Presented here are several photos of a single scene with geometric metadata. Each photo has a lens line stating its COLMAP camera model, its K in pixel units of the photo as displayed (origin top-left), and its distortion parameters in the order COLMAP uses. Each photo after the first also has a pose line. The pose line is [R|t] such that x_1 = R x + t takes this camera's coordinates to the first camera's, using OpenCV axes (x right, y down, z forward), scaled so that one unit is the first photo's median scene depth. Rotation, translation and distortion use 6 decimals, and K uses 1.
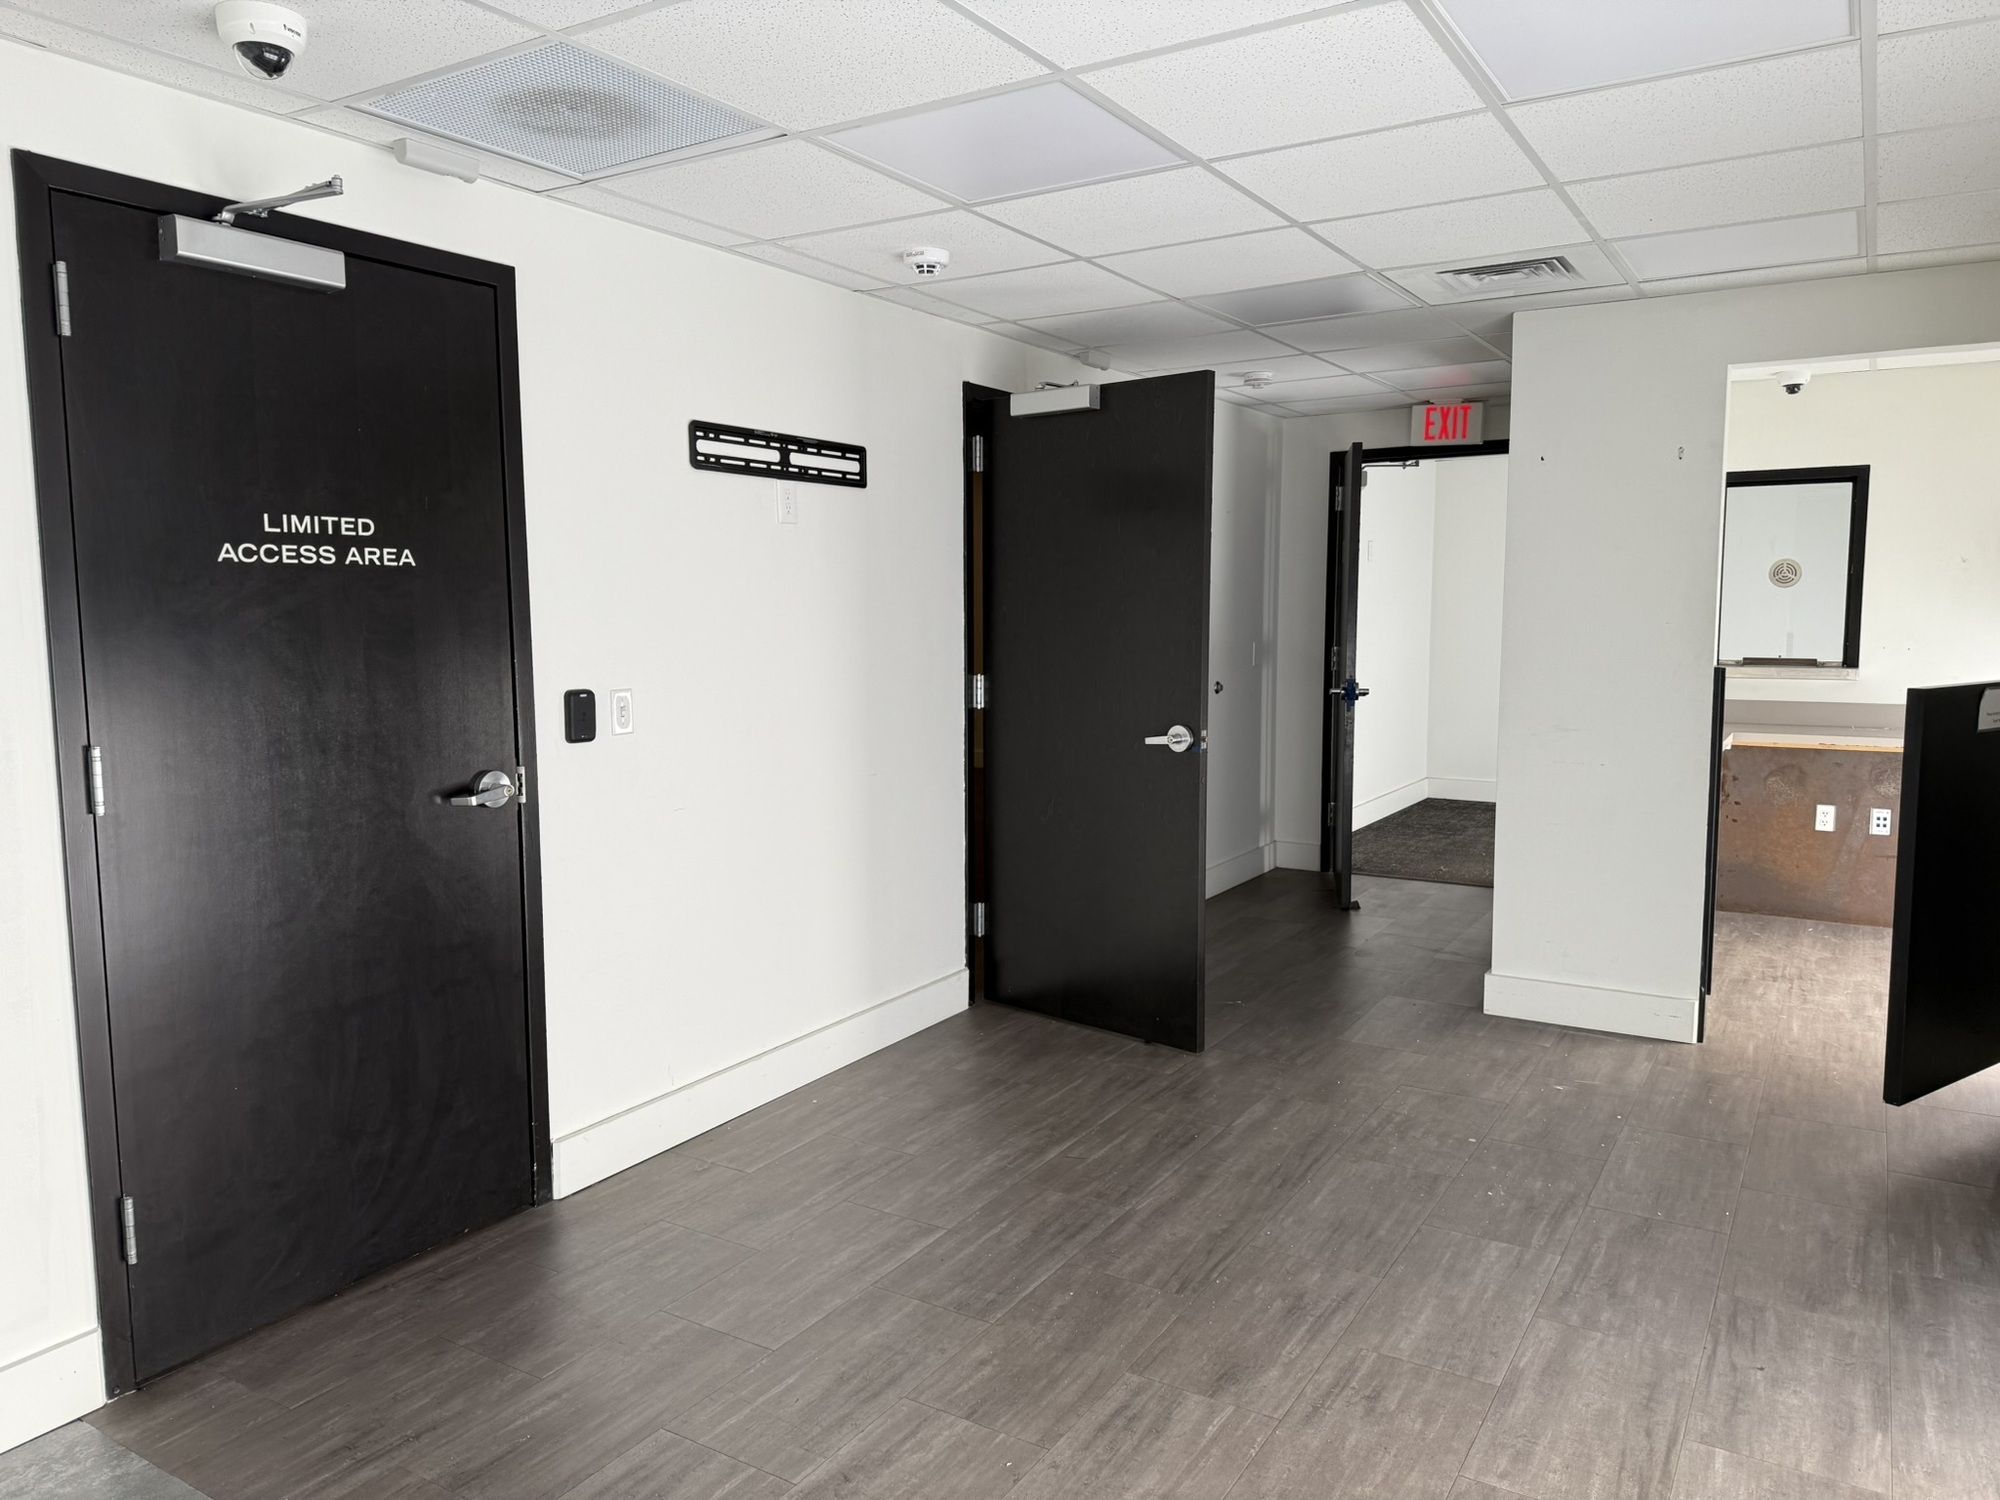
lens RADIAL K [[1398.7, 0, 998.0], [0, 1398.7, 736.3], [0, 0, 1]] dist [0.142490, -0.222160]
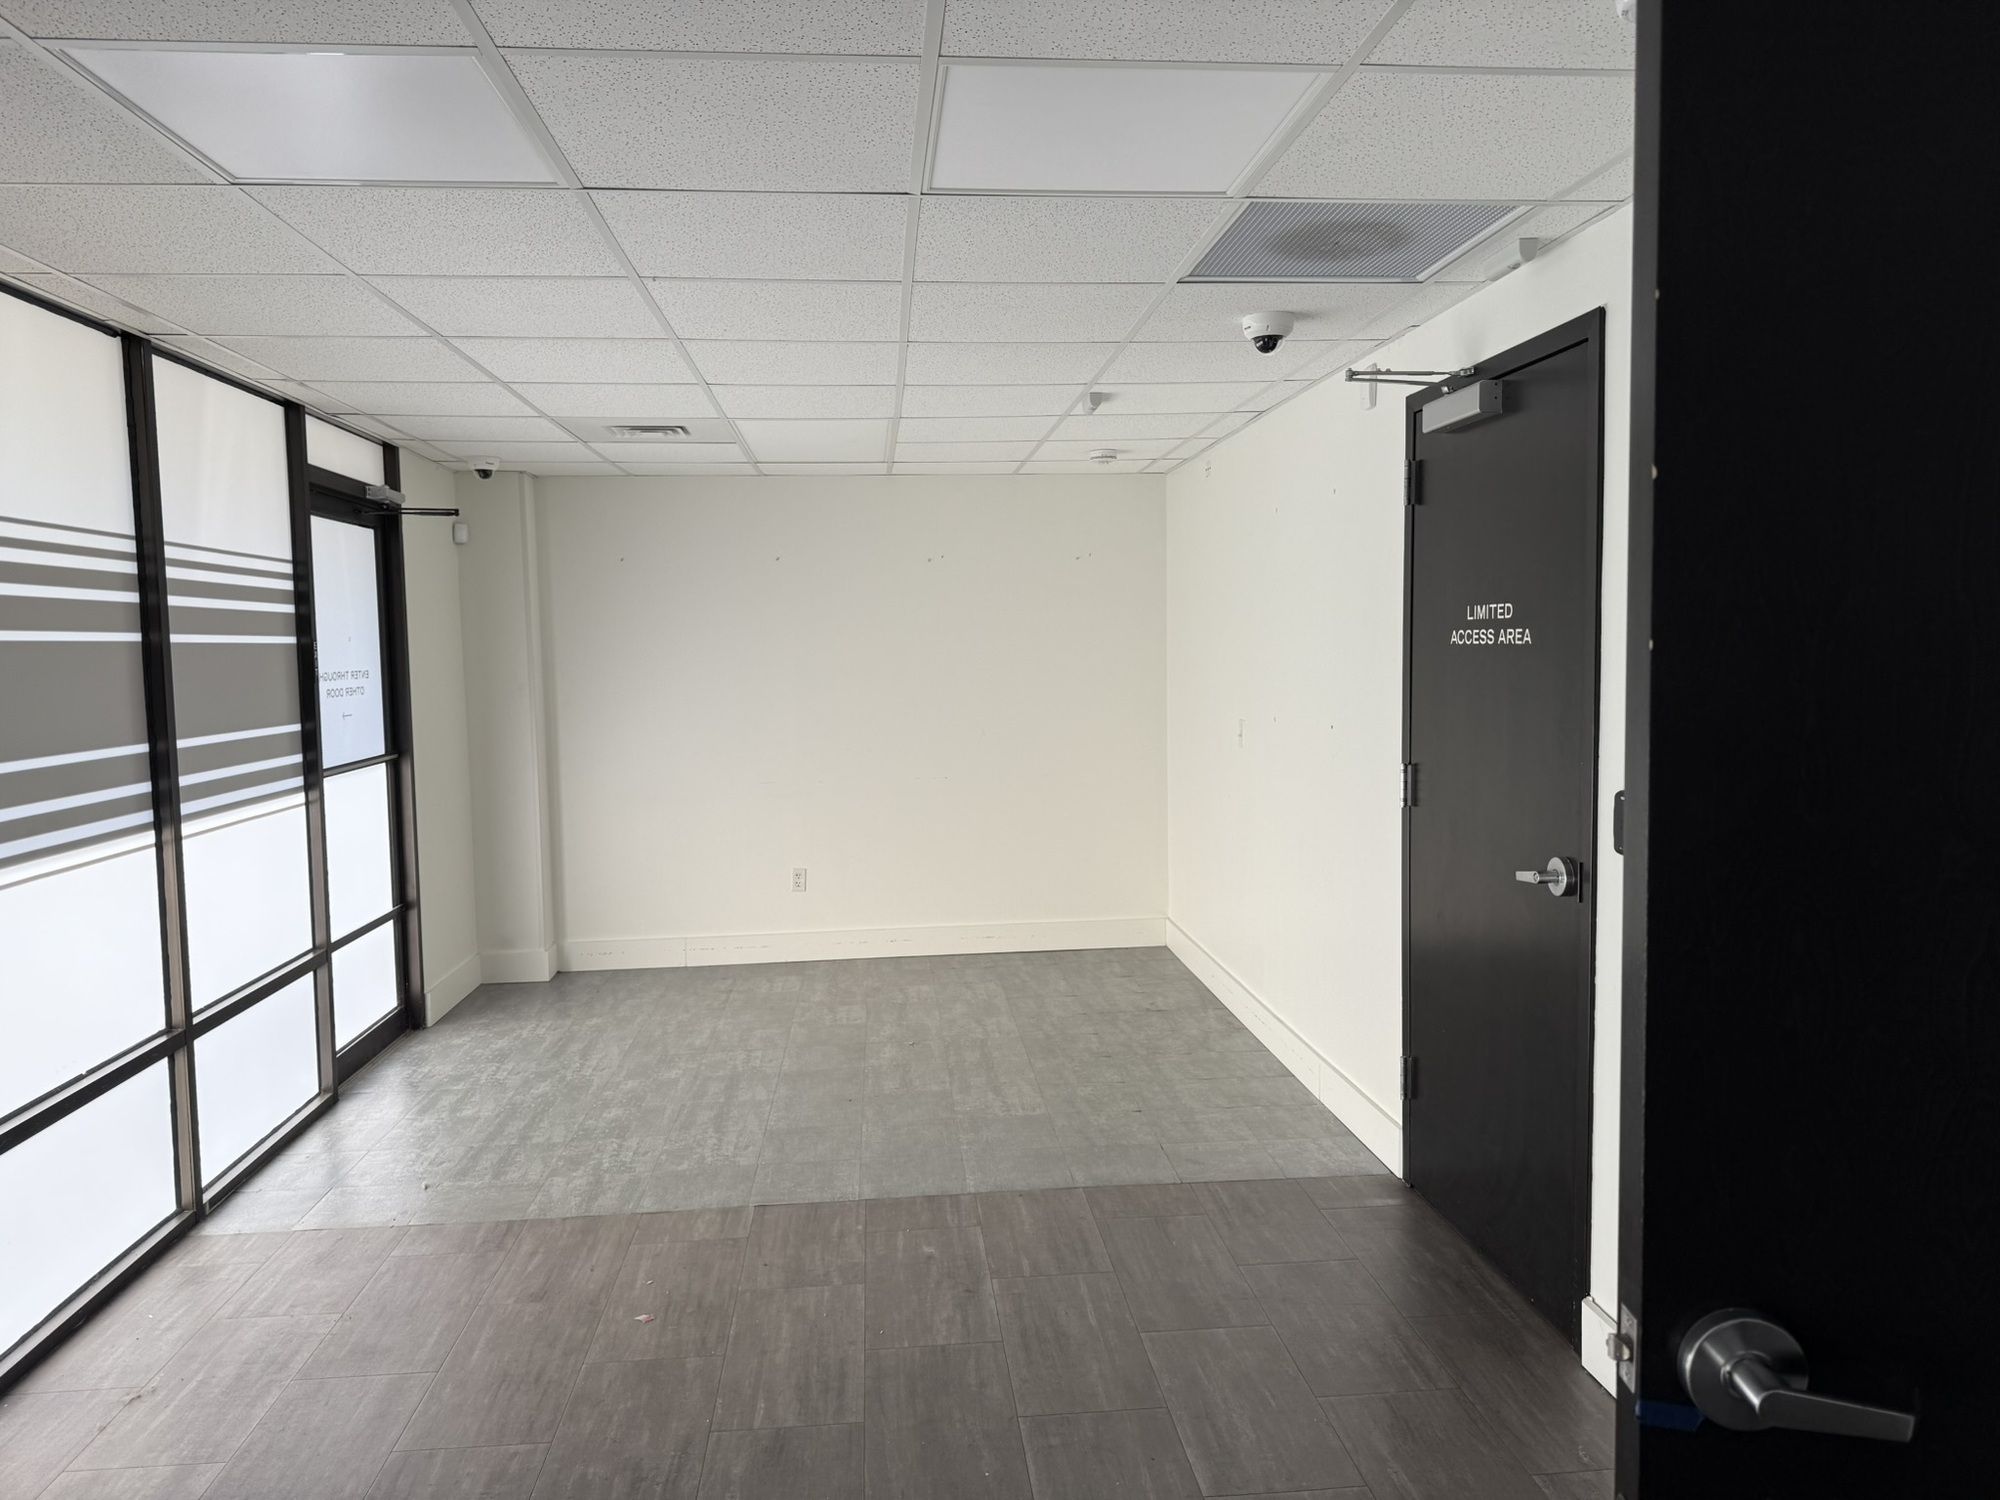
lens RADIAL K [[1398.7, 0, 998.0], [0, 1398.7, 736.3], [0, 0, 1]] dist [0.142490, -0.222160]
pose [[-0.800576, 0.060675, -0.596151, 0.636302], [-0.029974, 0.989560, 0.140967, -0.223109], [0.598481, 0.130723, -0.790400, 1.900483]]
